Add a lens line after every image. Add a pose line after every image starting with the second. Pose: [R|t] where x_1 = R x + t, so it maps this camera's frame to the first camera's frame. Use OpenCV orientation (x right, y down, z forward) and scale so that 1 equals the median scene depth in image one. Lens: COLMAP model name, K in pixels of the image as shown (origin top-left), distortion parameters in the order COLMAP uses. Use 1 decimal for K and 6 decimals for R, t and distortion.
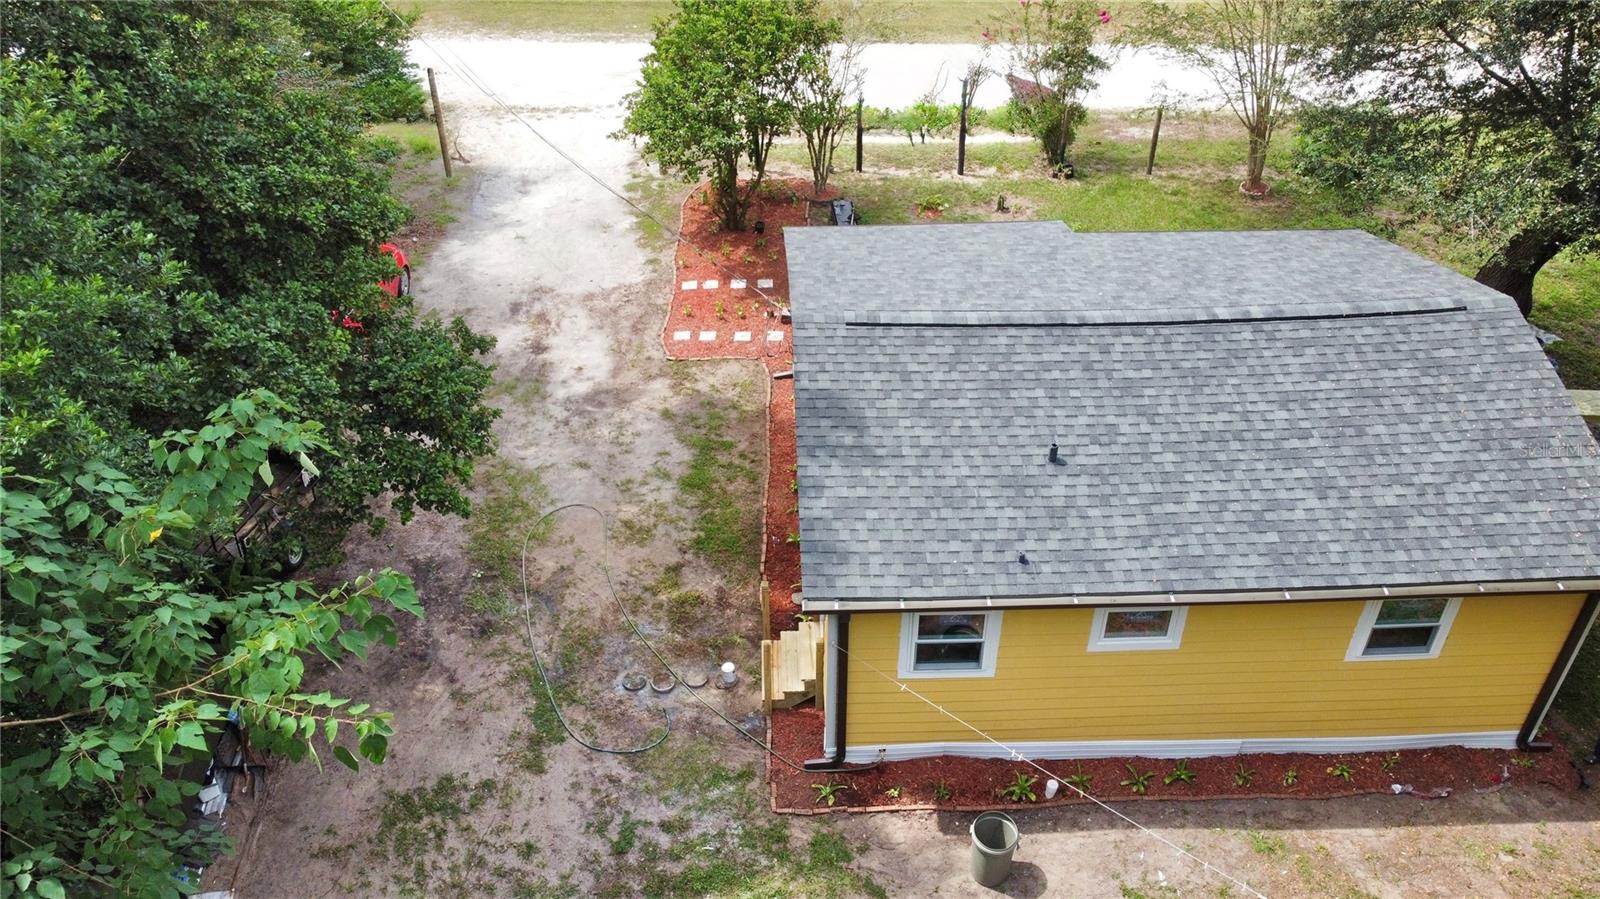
lens RADIAL K [[1243.8, 0, 799.6], [0, 1243.8, 447.3], [0, 0, 1]] dist [-0.001790, -0.008060]
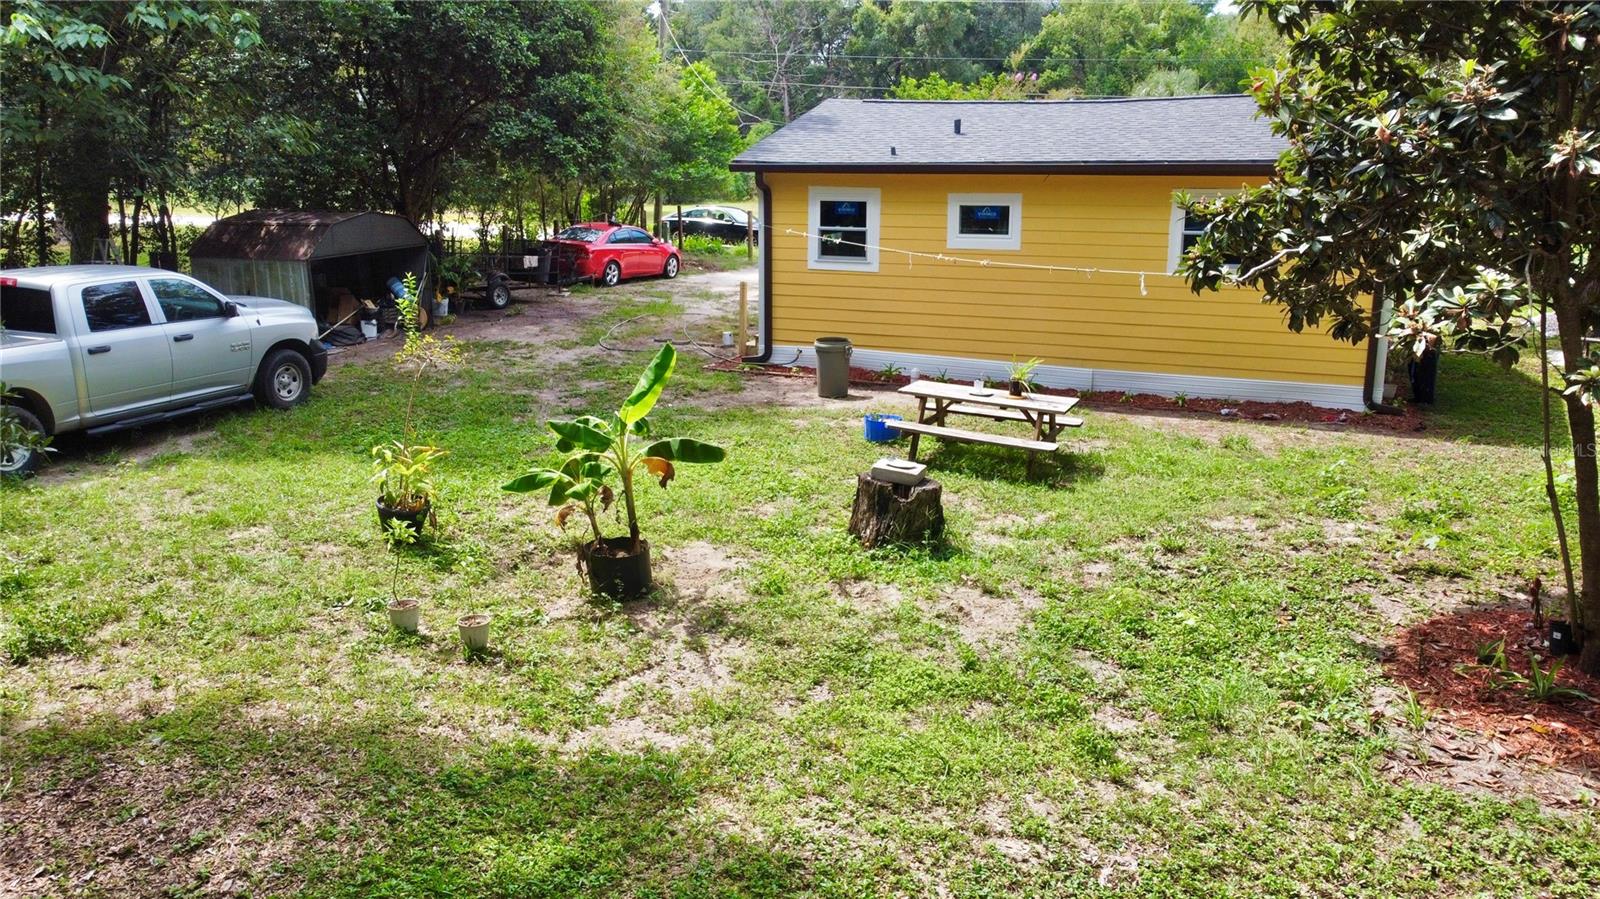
lens RADIAL K [[1243.8, 0, 804.9], [0, 1243.8, 446.9], [0, 0, 1]] dist [-0.001790, -0.008060]
pose [[0.911370, 0.100375, -0.399162, 0.620115], [-0.256683, 0.896719, -0.360568, 0.831739], [0.321744, 0.431069, 0.843007, -0.017062]]
